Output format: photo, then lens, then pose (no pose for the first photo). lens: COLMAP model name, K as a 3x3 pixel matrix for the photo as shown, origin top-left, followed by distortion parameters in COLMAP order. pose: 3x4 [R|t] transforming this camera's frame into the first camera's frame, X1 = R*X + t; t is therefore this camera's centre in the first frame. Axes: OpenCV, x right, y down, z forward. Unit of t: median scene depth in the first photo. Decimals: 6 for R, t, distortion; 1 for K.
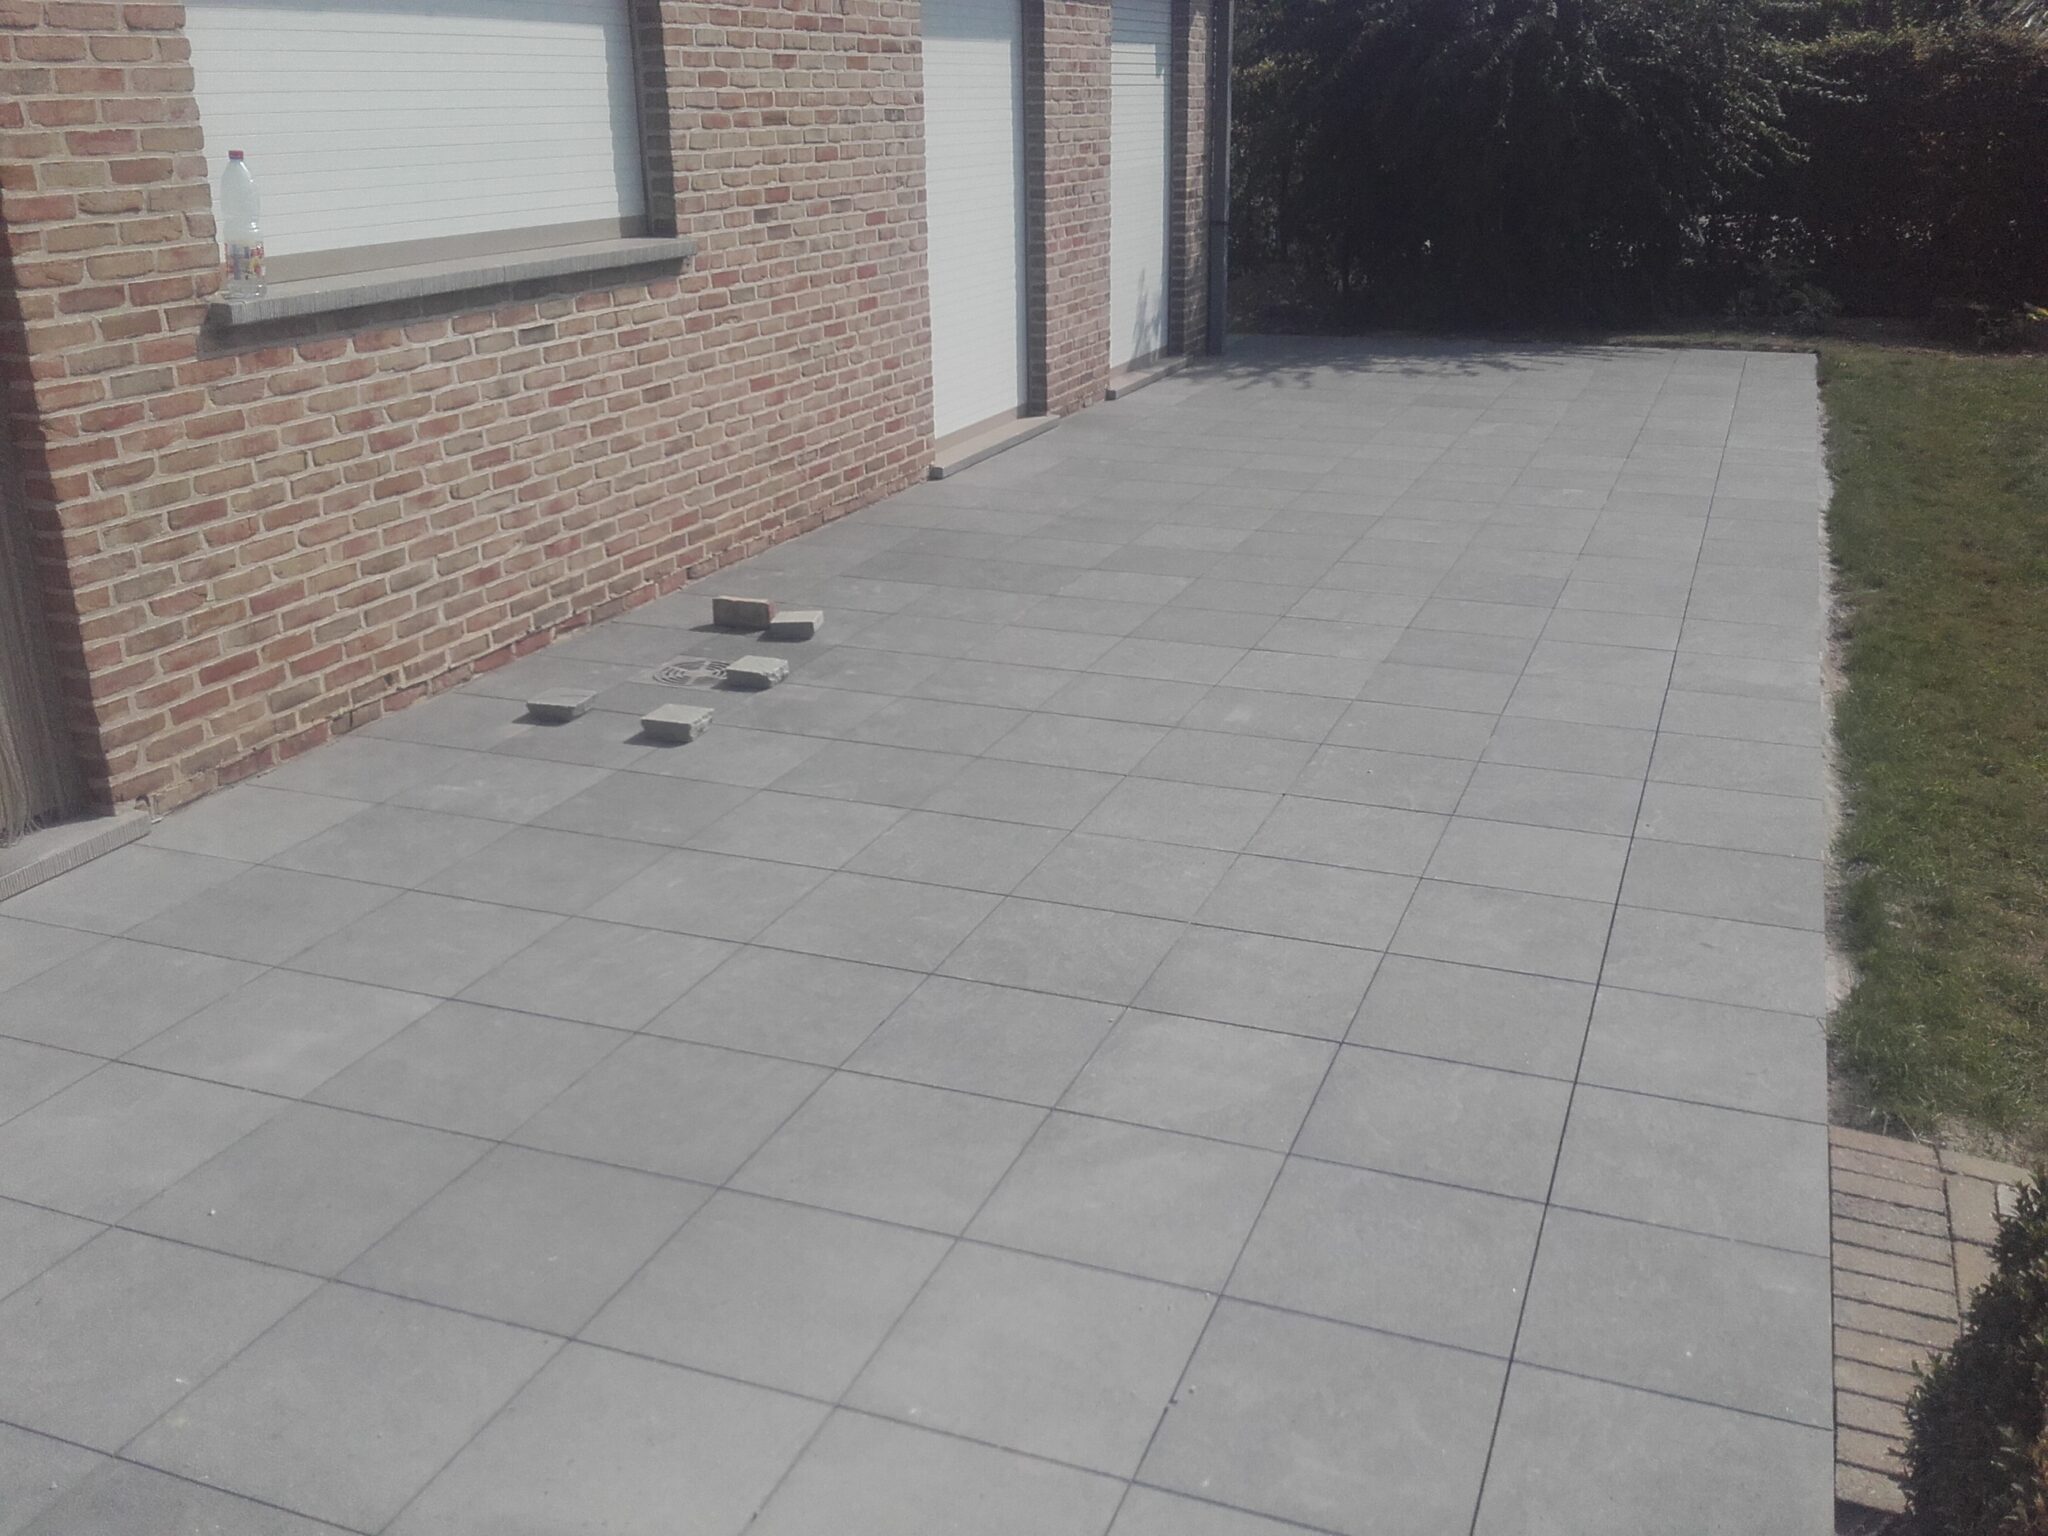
lens RADIAL K [[1869.2, 0, 1025.9], [0, 1869.2, 766.9], [0, 0, 1]] dist [-0.009276, 0.000000]
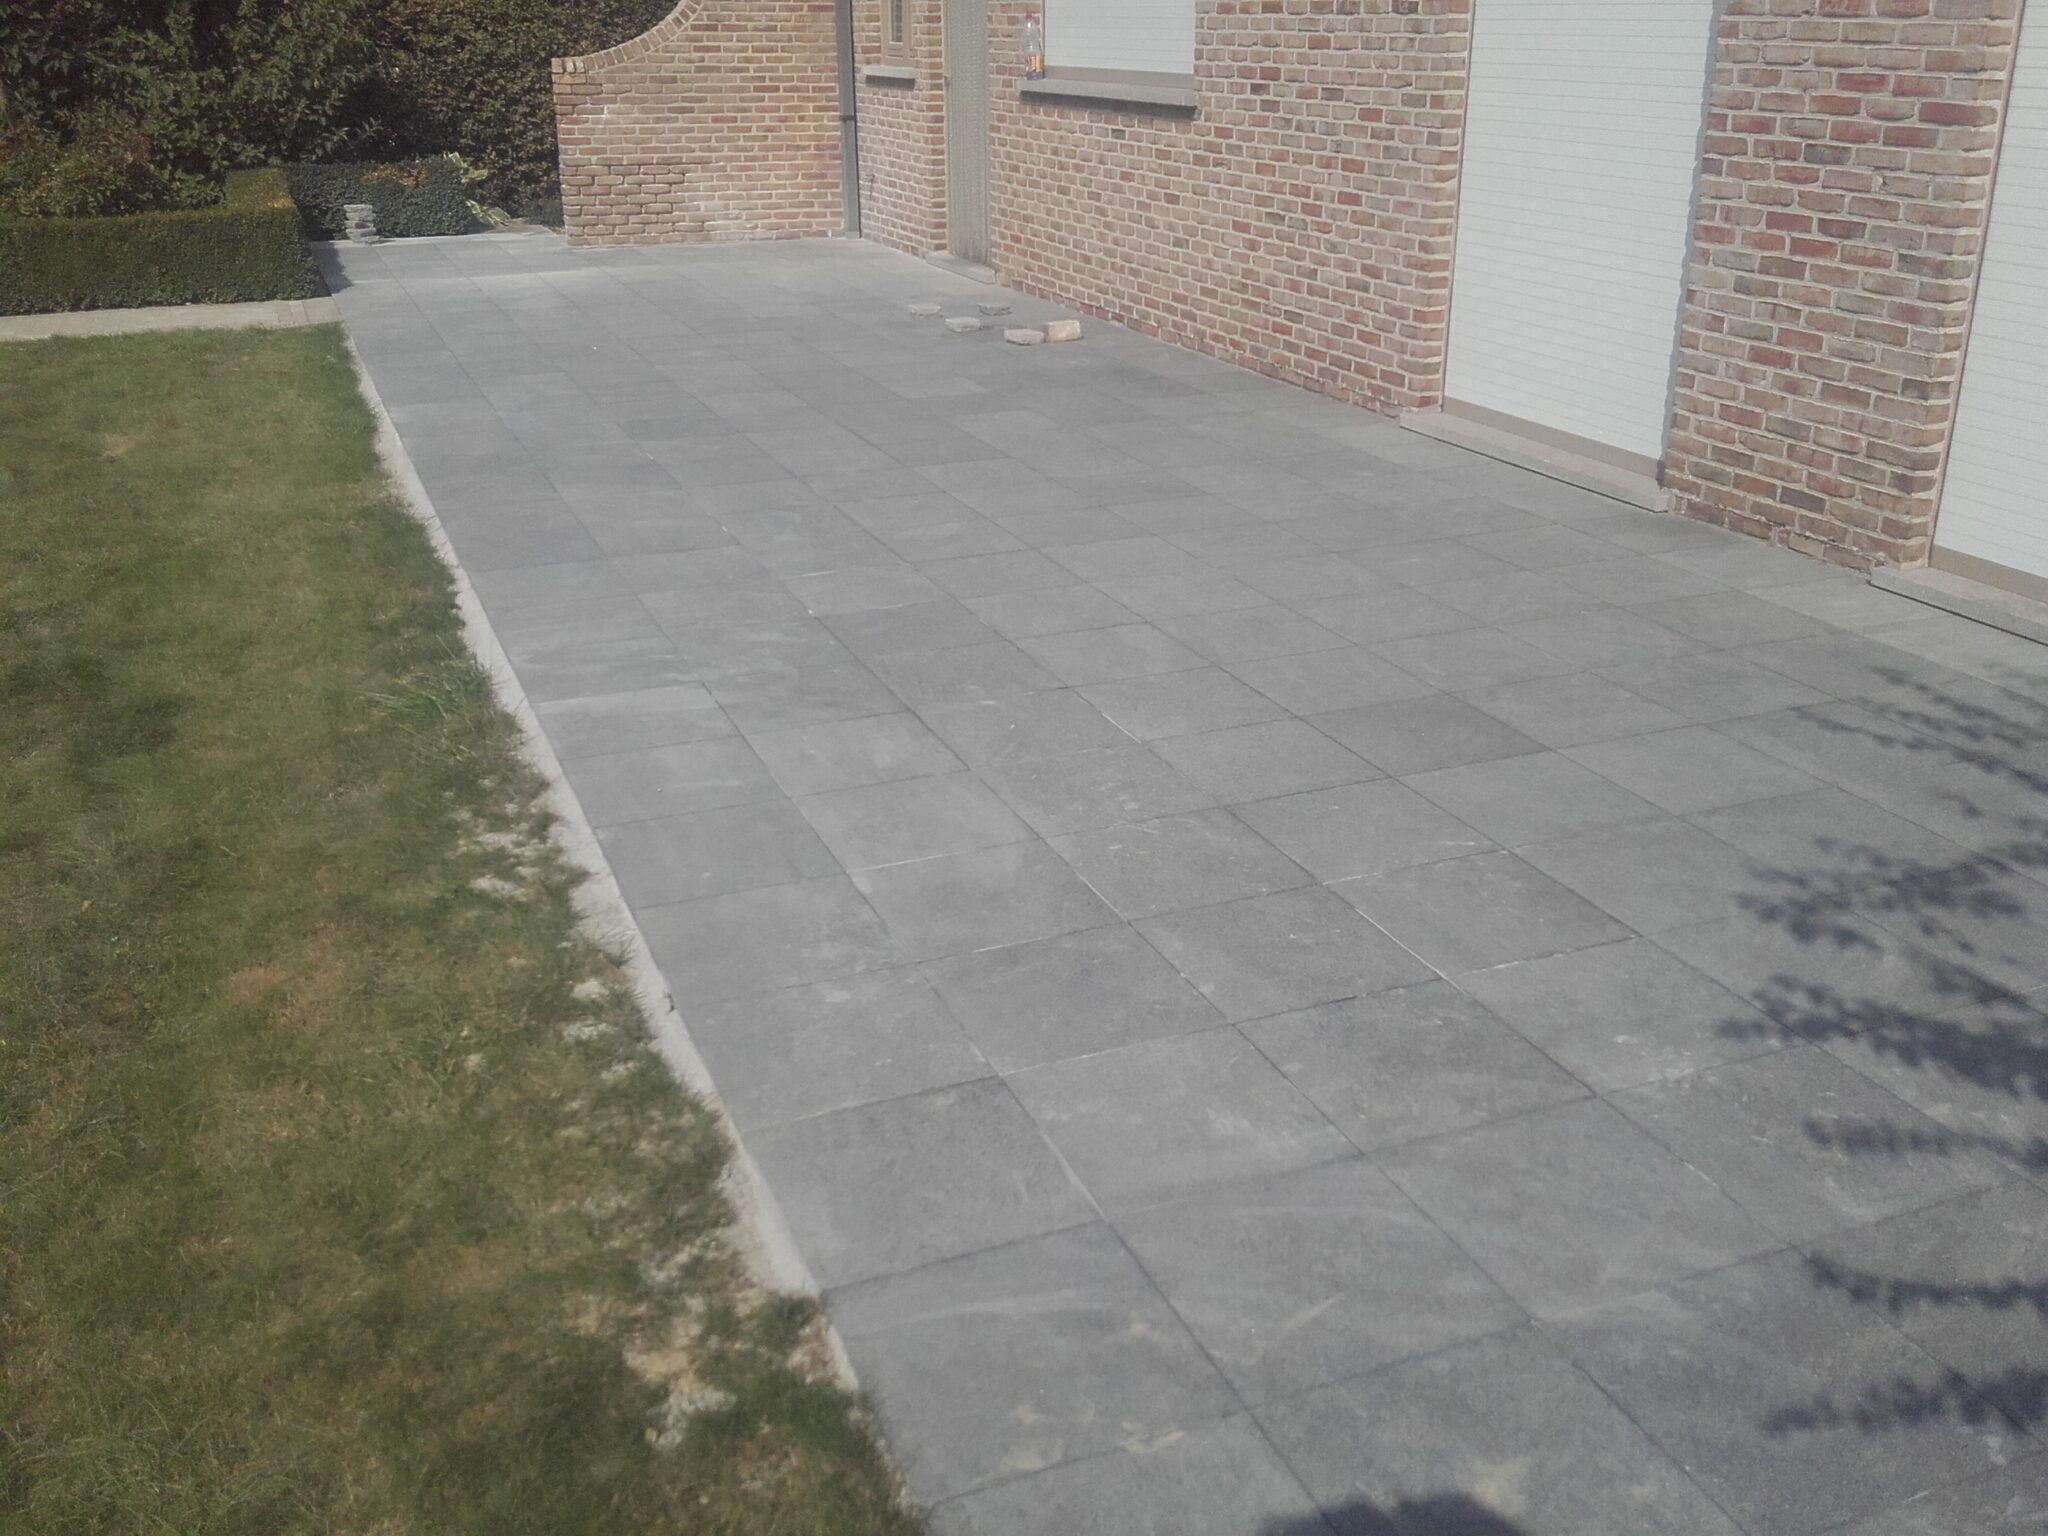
lens RADIAL K [[1869.2, 0, 1025.6], [0, 1869.2, 768.2], [0, 0, 1]] dist [-0.009276, 0.000000]
pose [[-0.717588, 0.261255, -0.645610, 0.833439], [-0.238525, 0.778733, 0.580242, -0.597778], [0.654349, 0.570369, -0.496494, 1.694704]]
